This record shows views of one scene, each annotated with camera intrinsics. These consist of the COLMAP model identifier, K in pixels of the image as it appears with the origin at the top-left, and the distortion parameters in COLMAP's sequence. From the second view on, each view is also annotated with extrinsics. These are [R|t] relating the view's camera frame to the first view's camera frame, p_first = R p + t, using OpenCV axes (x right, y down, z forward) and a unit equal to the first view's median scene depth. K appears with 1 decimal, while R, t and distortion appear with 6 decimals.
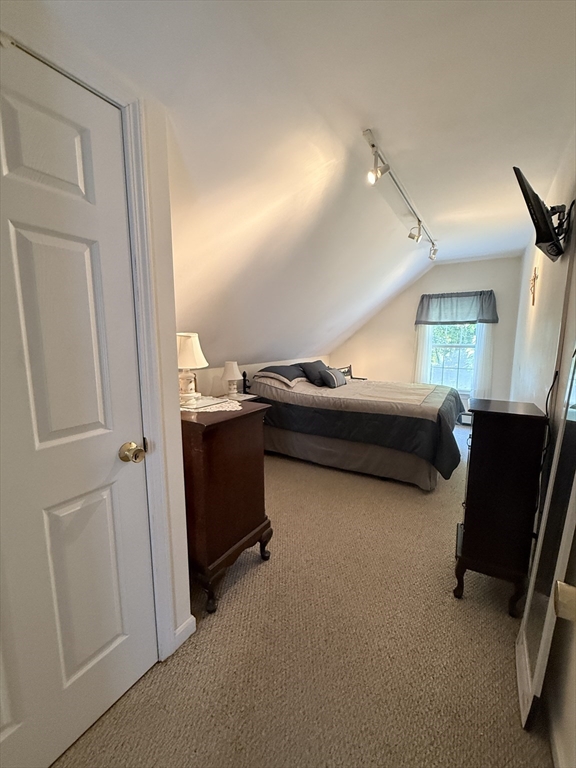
lens RADIAL K [[308.1, 0, 294.5], [0, 308.1, 383.7], [0, 0, 1]] dist [0.000105, 0.000659]
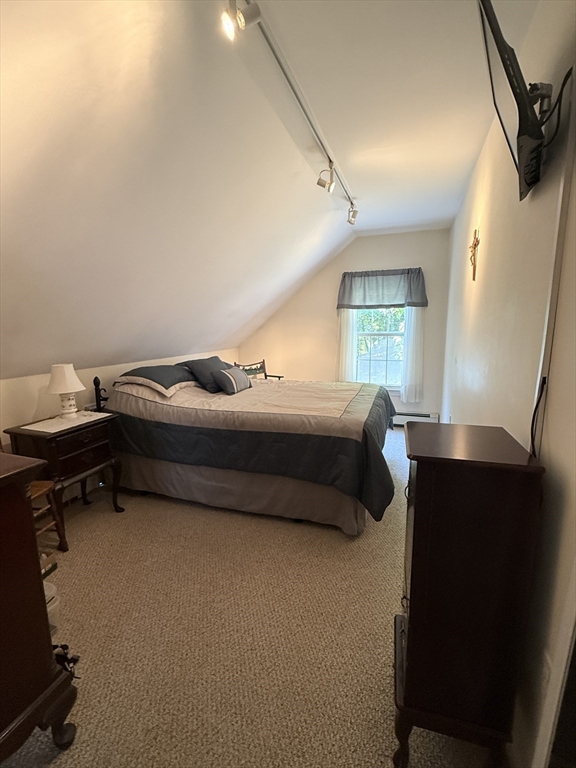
lens RADIAL K [[339.9, 0, 285.1], [0, 339.9, 383.8], [0, 0, 1]] dist [-0.000203, -0.000271]
pose [[0.979809, -0.044160, 0.195000, 0.110420], [0.040510, 0.998922, 0.022670, -0.028243], [-0.195790, -0.014312, 0.980541, 0.209565]]
